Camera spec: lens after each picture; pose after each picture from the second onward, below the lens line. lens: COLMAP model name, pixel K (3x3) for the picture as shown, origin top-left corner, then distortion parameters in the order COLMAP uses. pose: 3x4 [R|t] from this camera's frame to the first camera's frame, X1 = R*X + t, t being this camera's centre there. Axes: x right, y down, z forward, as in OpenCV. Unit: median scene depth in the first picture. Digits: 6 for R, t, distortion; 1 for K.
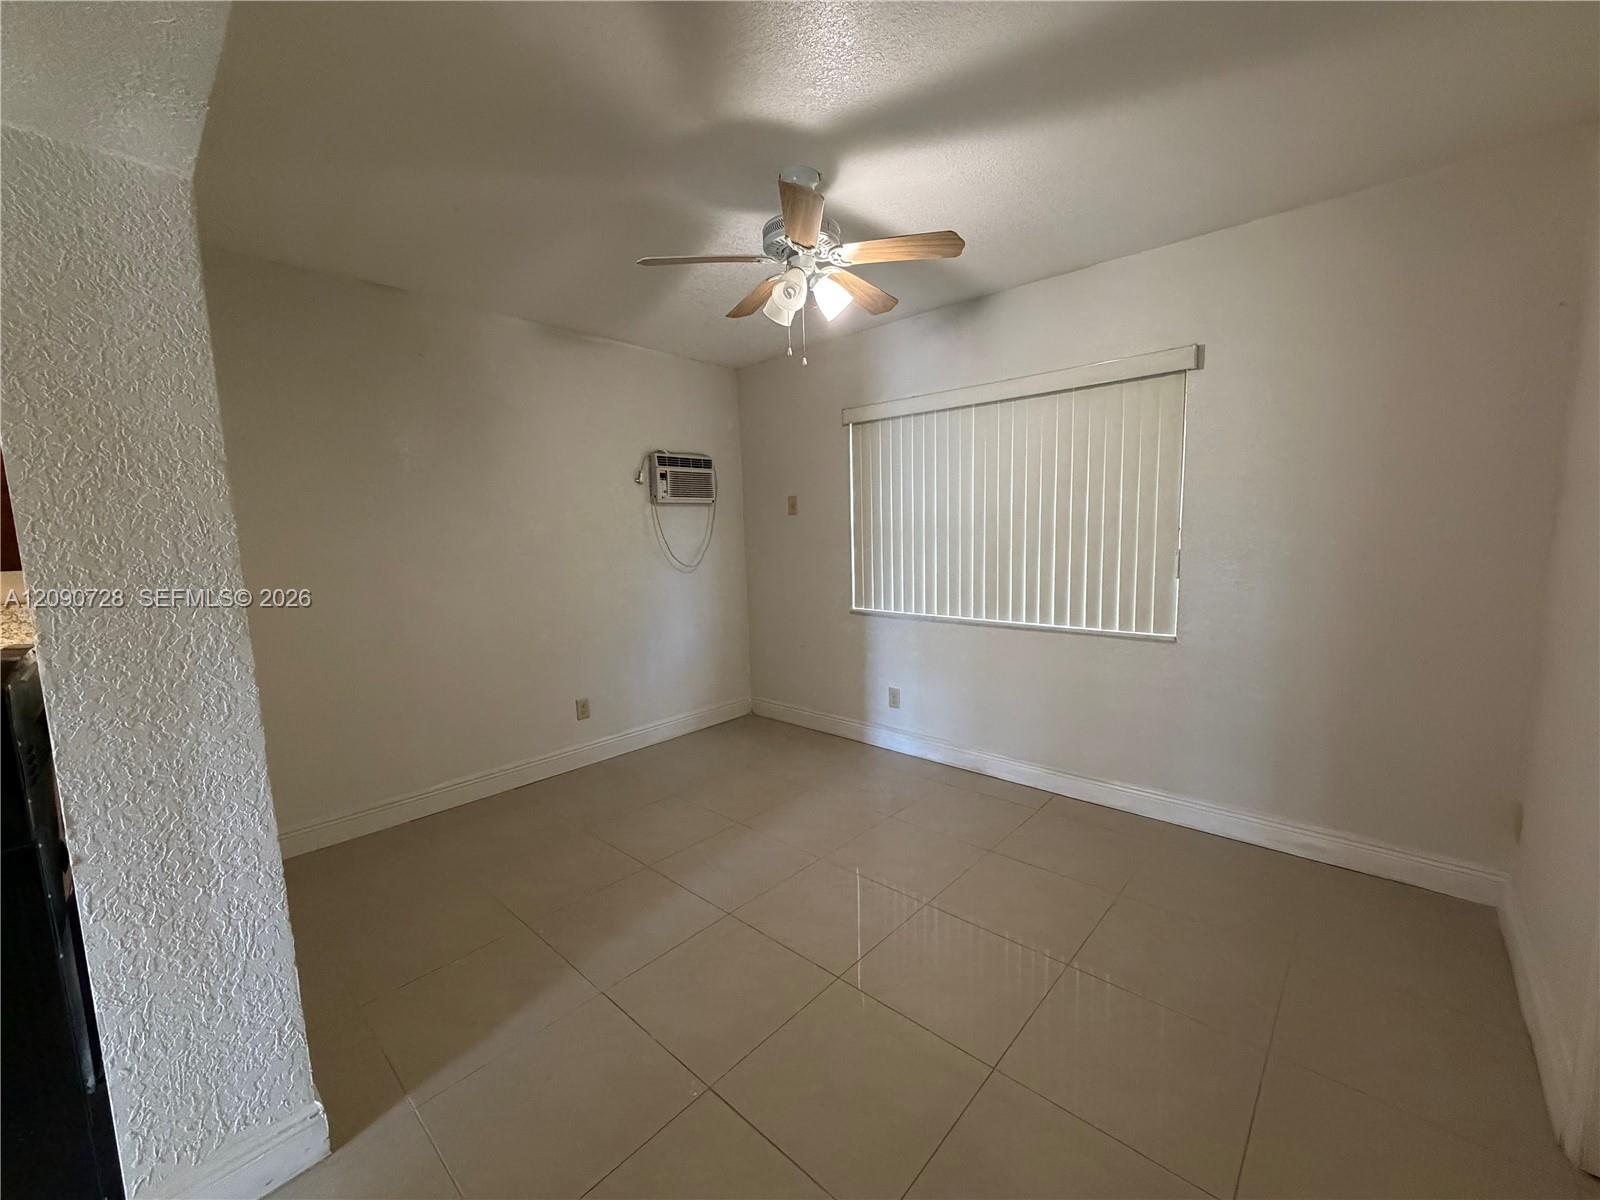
lens RADIAL K [[639.5, 0, 799.1], [0, 639.5, 604.2], [0, 0, 1]] dist [-0.000291, 0.000239]
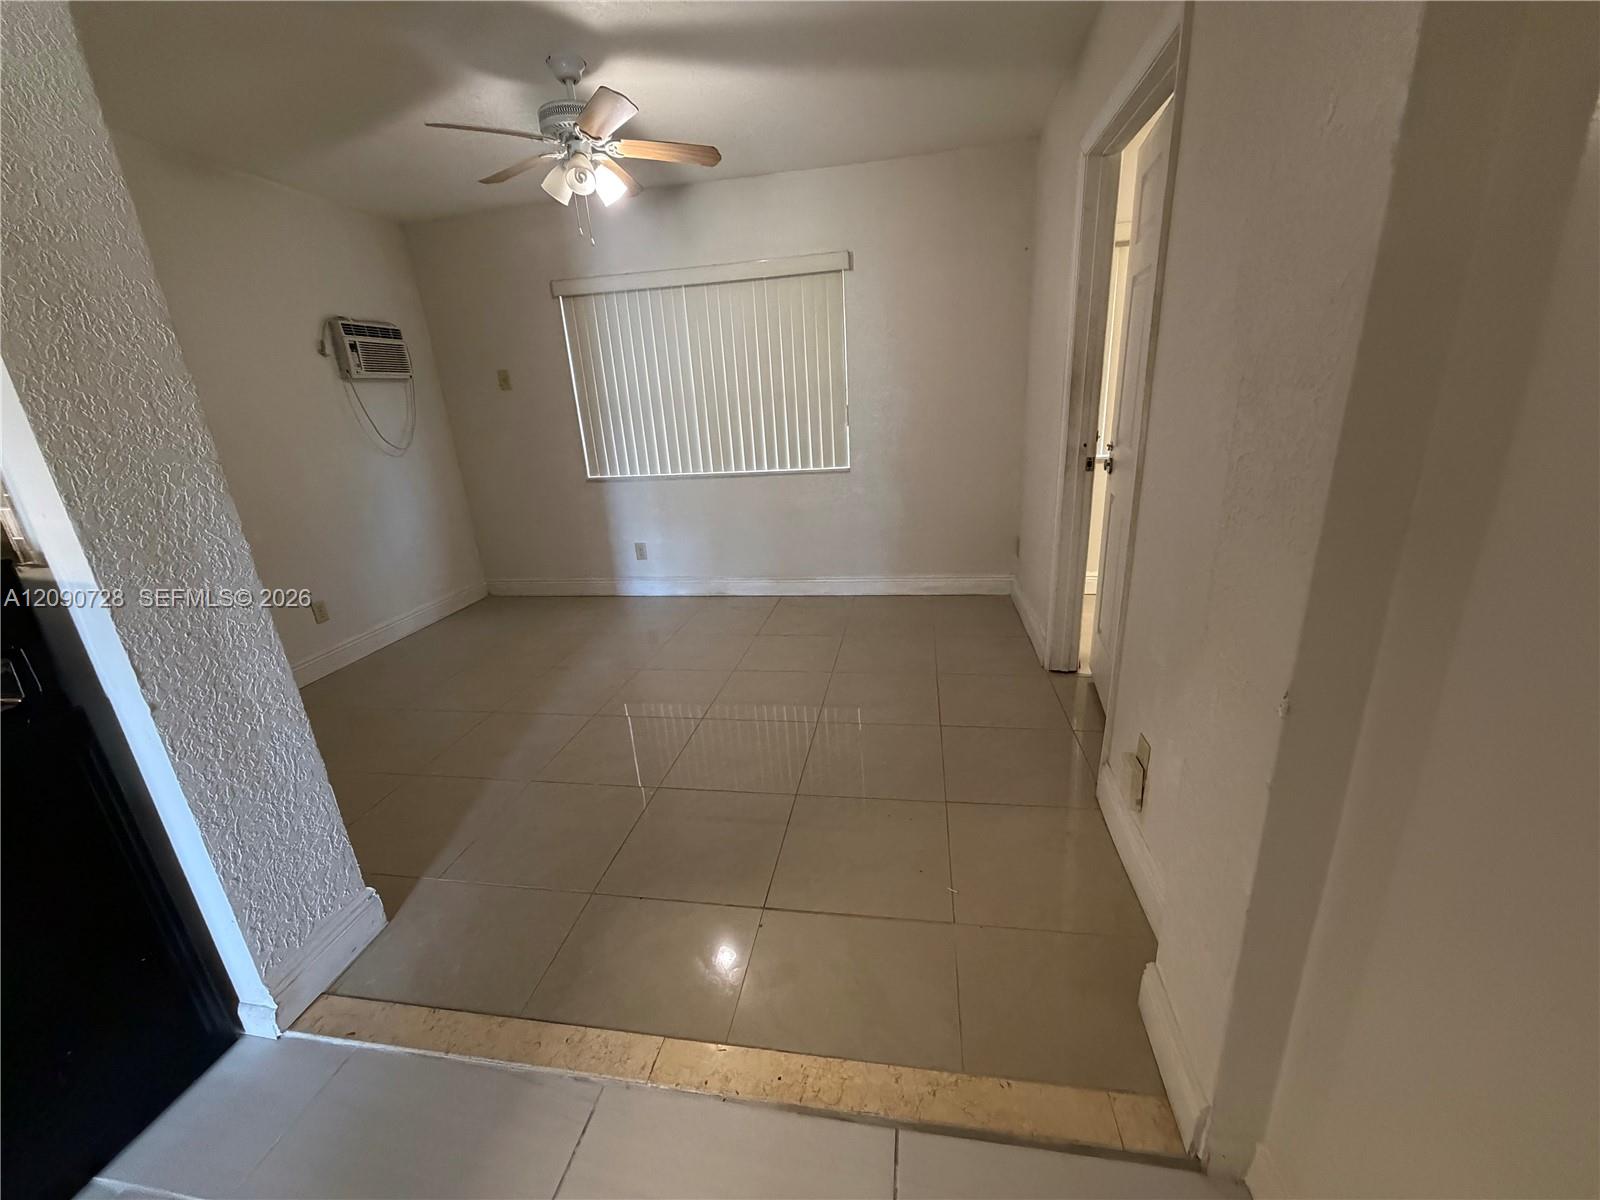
lens RADIAL K [[639.5, 0, 797.5], [0, 639.5, 602.7], [0, 0, 1]] dist [-0.000291, 0.000239]
pose [[0.843692, -0.187937, 0.502856, -0.414341], [0.099256, 0.975178, 0.197931, 0.070406], [-0.527572, -0.117082, 0.841403, -0.268300]]
